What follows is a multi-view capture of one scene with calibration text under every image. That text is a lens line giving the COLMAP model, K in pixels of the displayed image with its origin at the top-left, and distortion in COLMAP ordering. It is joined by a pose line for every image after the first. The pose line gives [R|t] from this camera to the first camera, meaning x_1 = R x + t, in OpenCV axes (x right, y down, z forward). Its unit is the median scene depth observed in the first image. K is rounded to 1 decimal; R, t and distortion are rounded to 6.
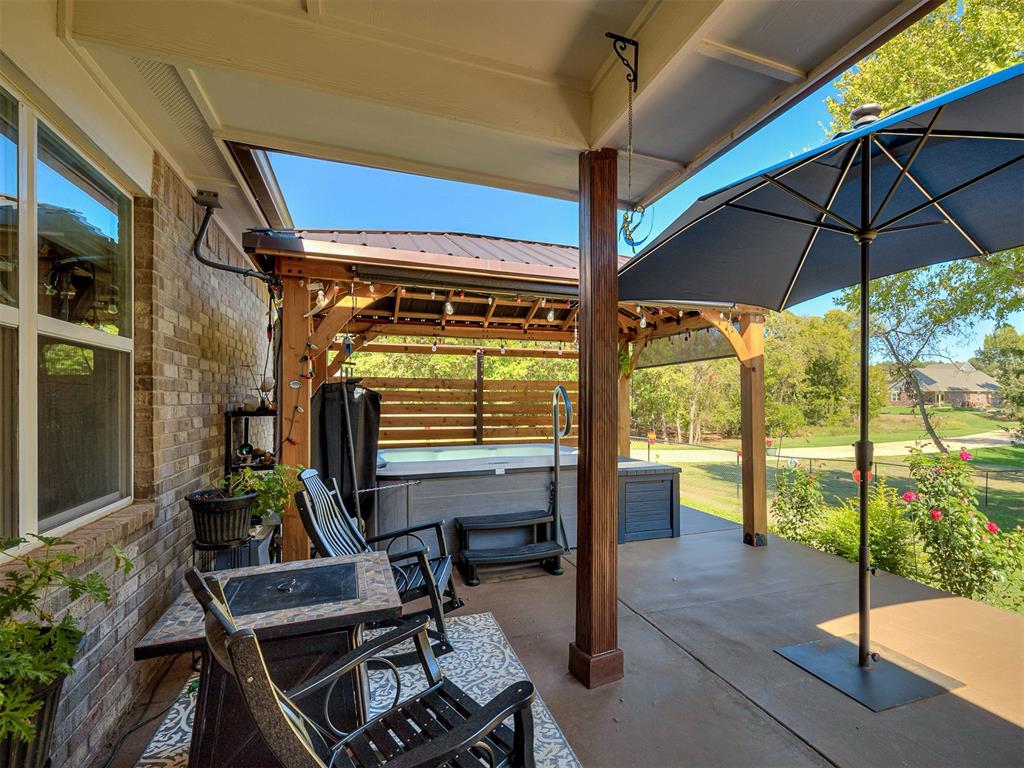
lens RADIAL K [[537.4, 0, 557.8], [0, 537.4, 400.3], [0, 0, 1]] dist [-0.000424, -0.002676]
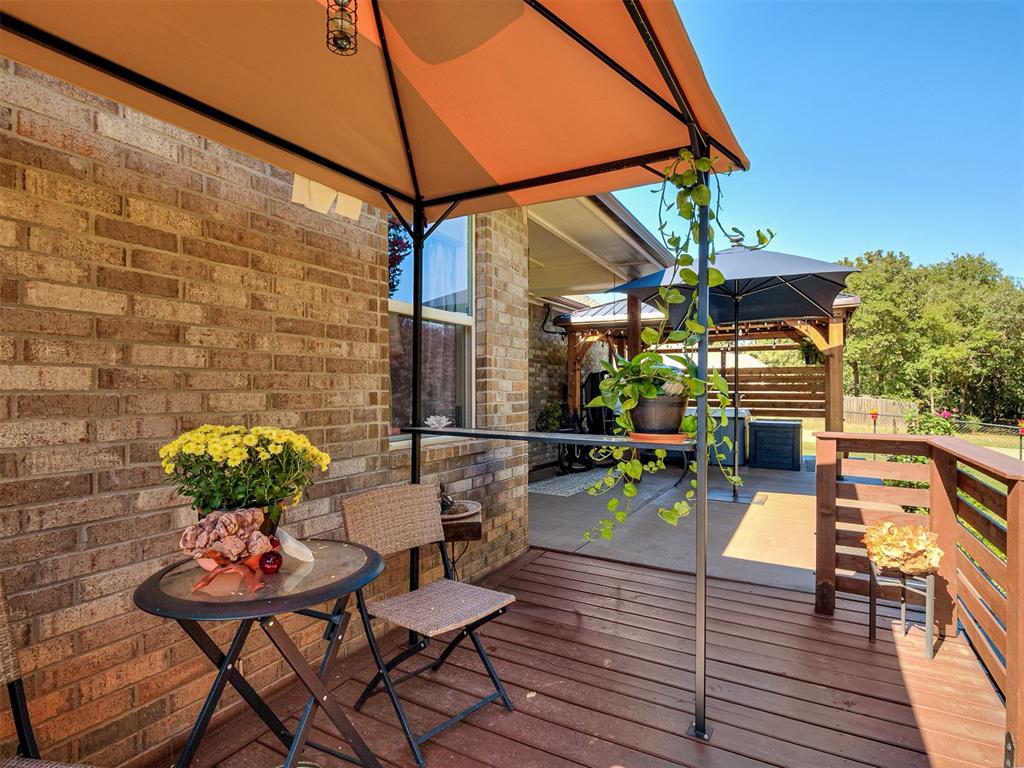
lens RADIAL K [[537.4, 0, 513.4], [0, 537.4, 388.9], [0, 0, 1]] dist [-0.000424, -0.002676]
pose [[0.620919, -0.001780, -0.783873, 0.699420], [-0.001556, 0.999993, -0.003503, 0.028102], [0.783873, 0.003395, 0.620911, -0.421610]]
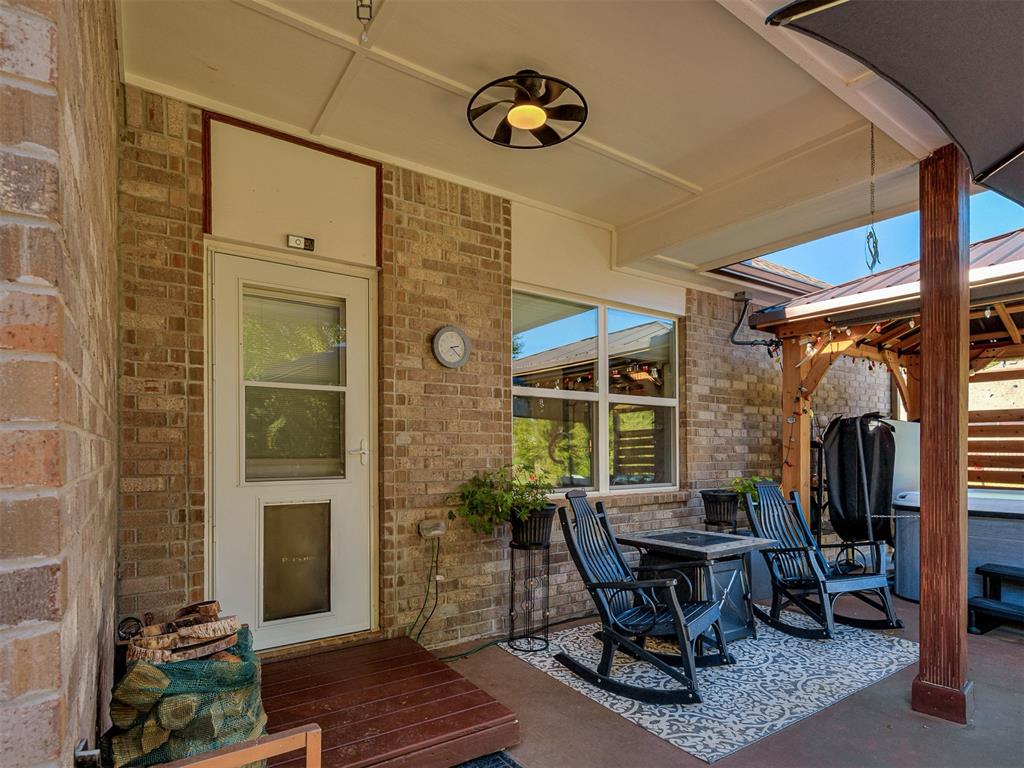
lens RADIAL K [[537.4, 0, 505.2], [0, 537.4, 445.2], [0, 0, 1]] dist [-0.000424, -0.002676]
pose [[0.200802, -0.005878, -0.979614, 0.333008], [-0.000397, 0.999981, -0.006082, 0.020311], [0.979632, 0.001611, 0.200796, 0.033485]]
